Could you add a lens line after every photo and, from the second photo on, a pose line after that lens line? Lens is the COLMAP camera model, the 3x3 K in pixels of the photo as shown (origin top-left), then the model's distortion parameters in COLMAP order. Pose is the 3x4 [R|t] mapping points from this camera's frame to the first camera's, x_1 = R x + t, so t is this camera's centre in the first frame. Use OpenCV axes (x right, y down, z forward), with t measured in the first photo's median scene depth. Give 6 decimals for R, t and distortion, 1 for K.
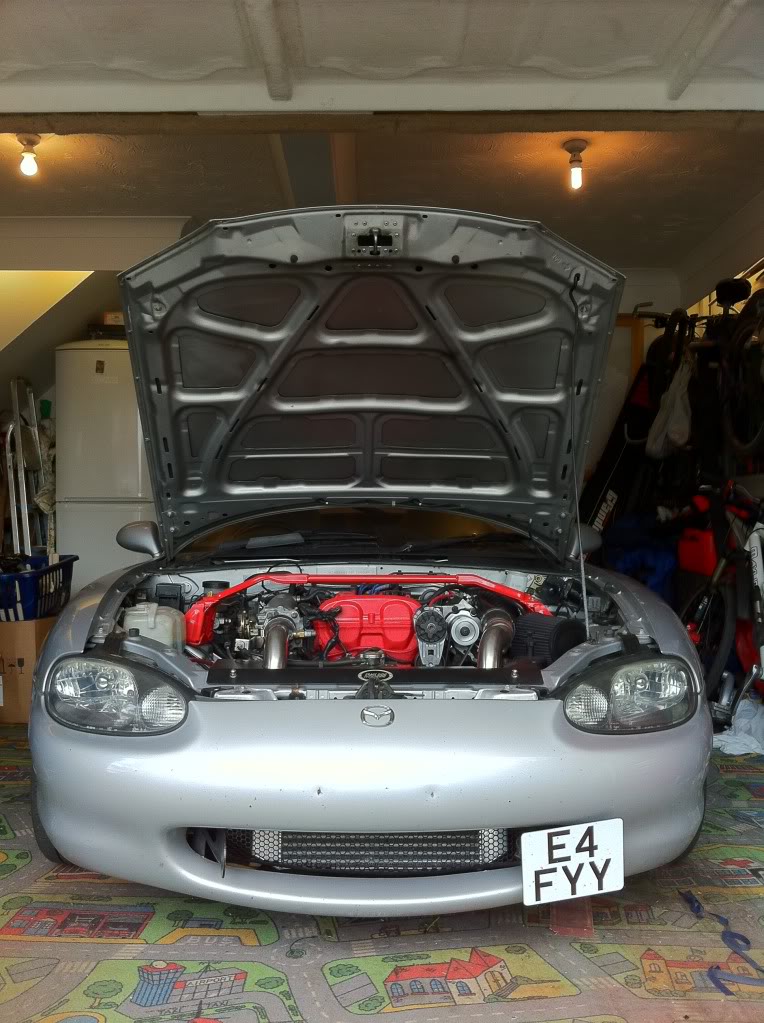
lens RADIAL K [[1021.5, 0, 382.0], [0, 1021.5, 511.5], [0, 0, 1]] dist [0.090967, -0.344840]
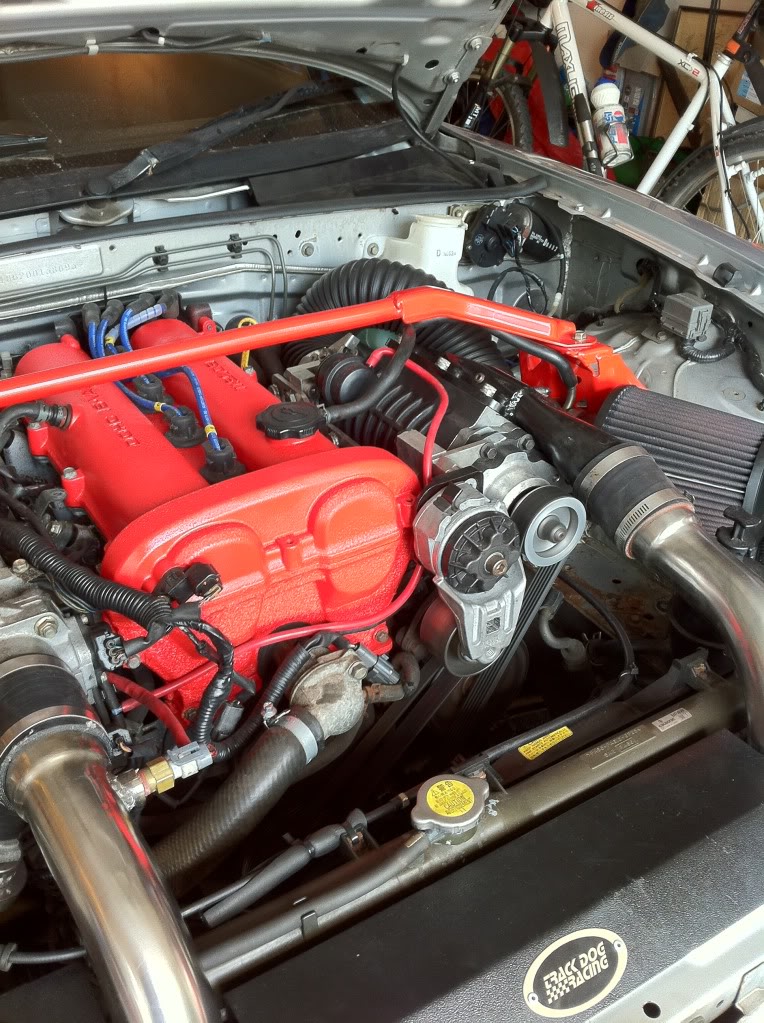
lens RADIAL K [[1021.5, 0, 382.0], [0, 1021.5, 511.5], [0, 0, 1]] dist [0.090967, -0.344840]
pose [[0.870316, -0.262592, 0.416649, -0.117534], [-0.002251, 0.843868, 0.536546, -0.079178], [-0.492489, -0.467902, 0.733840, 0.780401]]
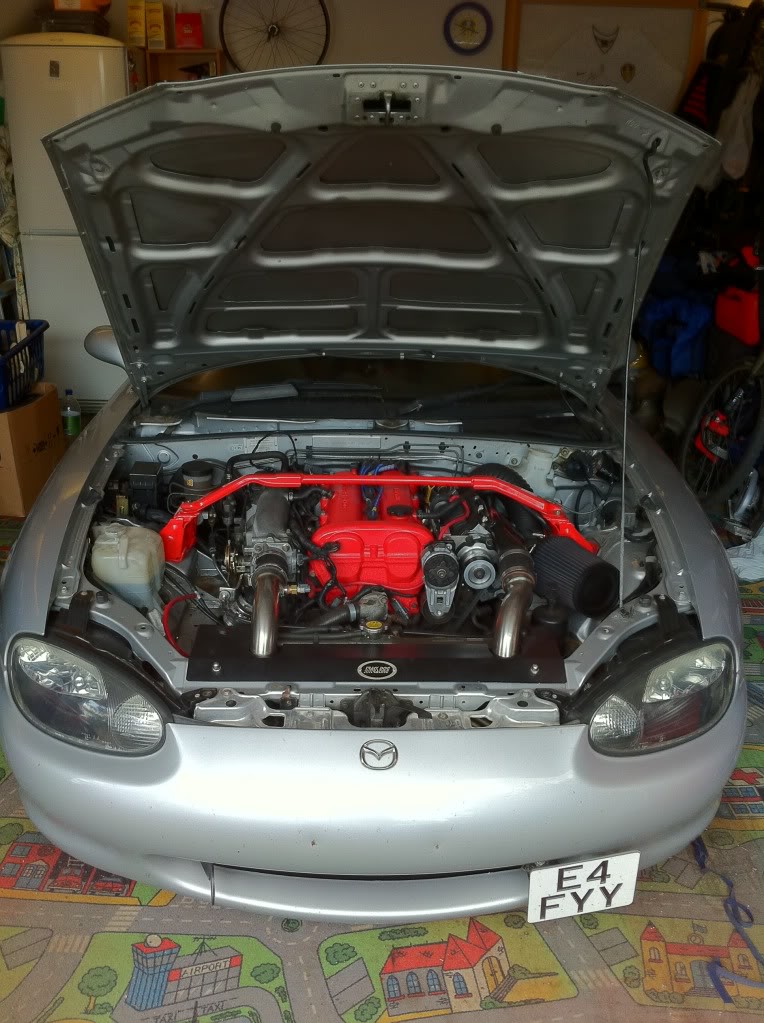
lens RADIAL K [[1009.0, 0, 375.3], [0, 1009.0, 535.0], [0, 0, 1]] dist [0.085691, -0.313395]
pose [[0.999805, 0.019461, -0.003382, -0.006475], [-0.016559, 0.919099, 0.393678, -0.257285], [0.010770, -0.393545, 0.919242, 0.214347]]
